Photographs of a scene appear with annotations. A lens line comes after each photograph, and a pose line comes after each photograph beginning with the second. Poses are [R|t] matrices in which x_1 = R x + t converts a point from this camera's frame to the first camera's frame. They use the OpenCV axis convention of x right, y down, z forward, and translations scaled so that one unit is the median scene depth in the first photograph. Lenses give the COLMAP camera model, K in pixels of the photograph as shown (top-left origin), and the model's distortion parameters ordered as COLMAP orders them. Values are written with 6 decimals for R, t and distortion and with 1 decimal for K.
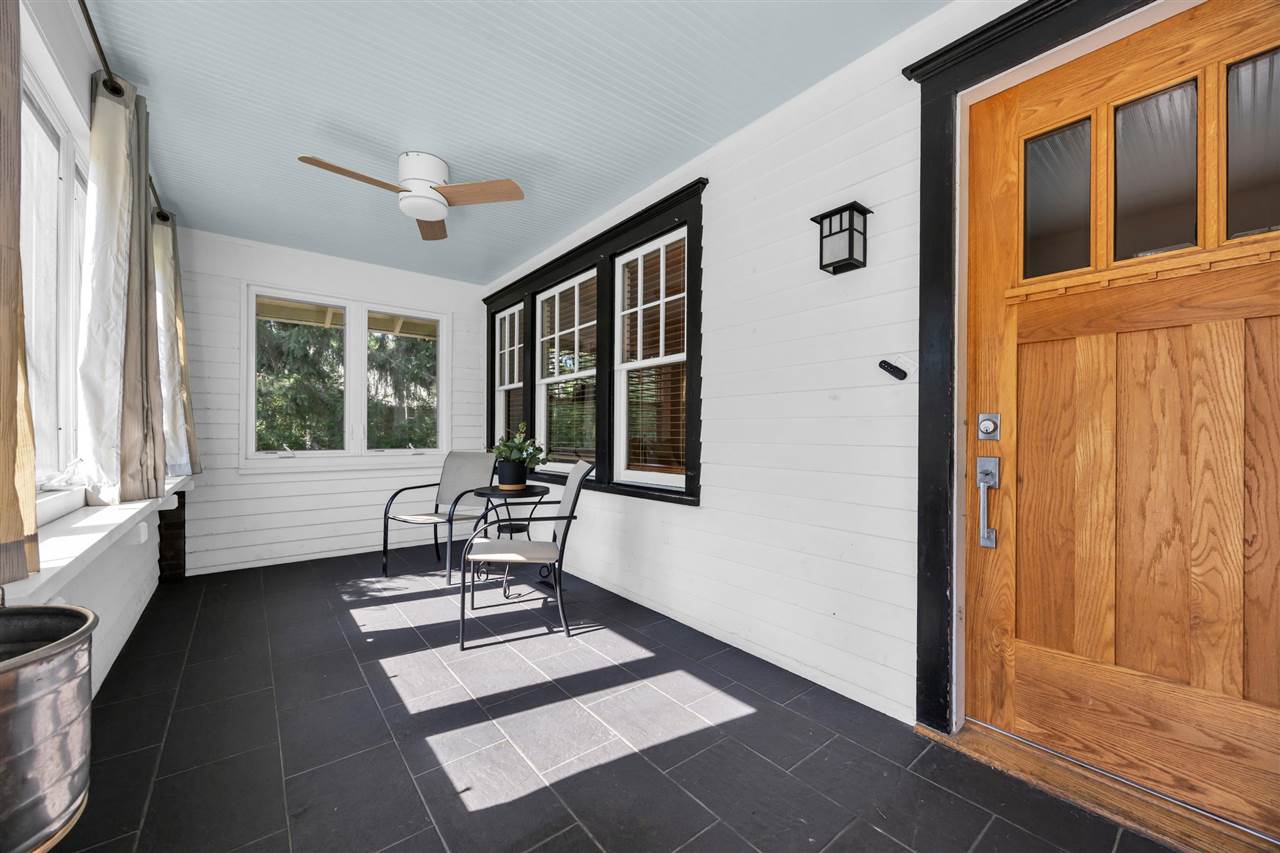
lens RADIAL K [[495.6, 0, 641.2], [0, 495.6, 435.2], [0, 0, 1]] dist [0.000284, 0.000040]
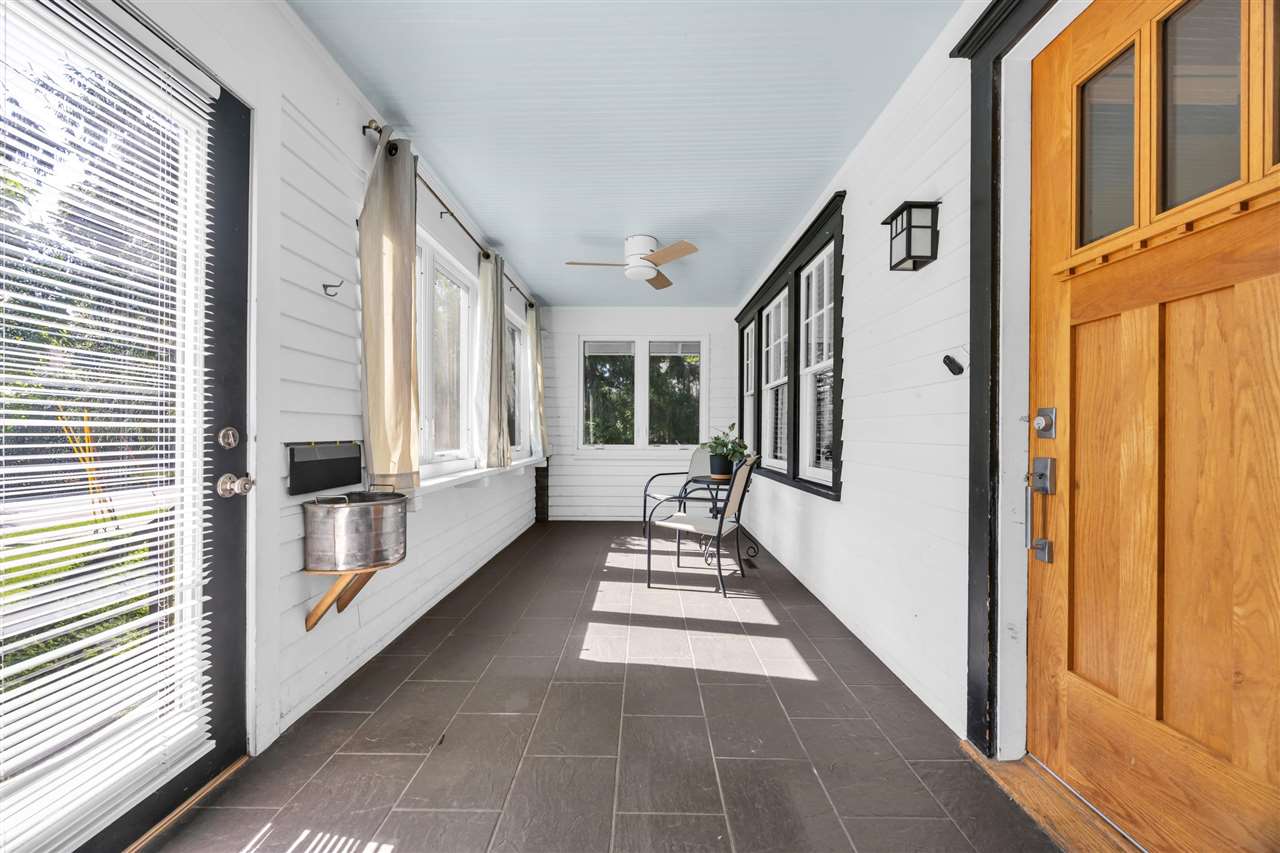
lens RADIAL K [[495.6, 0, 641.2], [0, 495.6, 435.2], [0, 0, 1]] dist [0.000284, 0.000040]
pose [[0.769887, 0.004112, -0.638167, 0.735463], [-0.006989, 0.999974, -0.001989, 0.011526], [0.638142, 0.005991, 0.769895, -0.129172]]
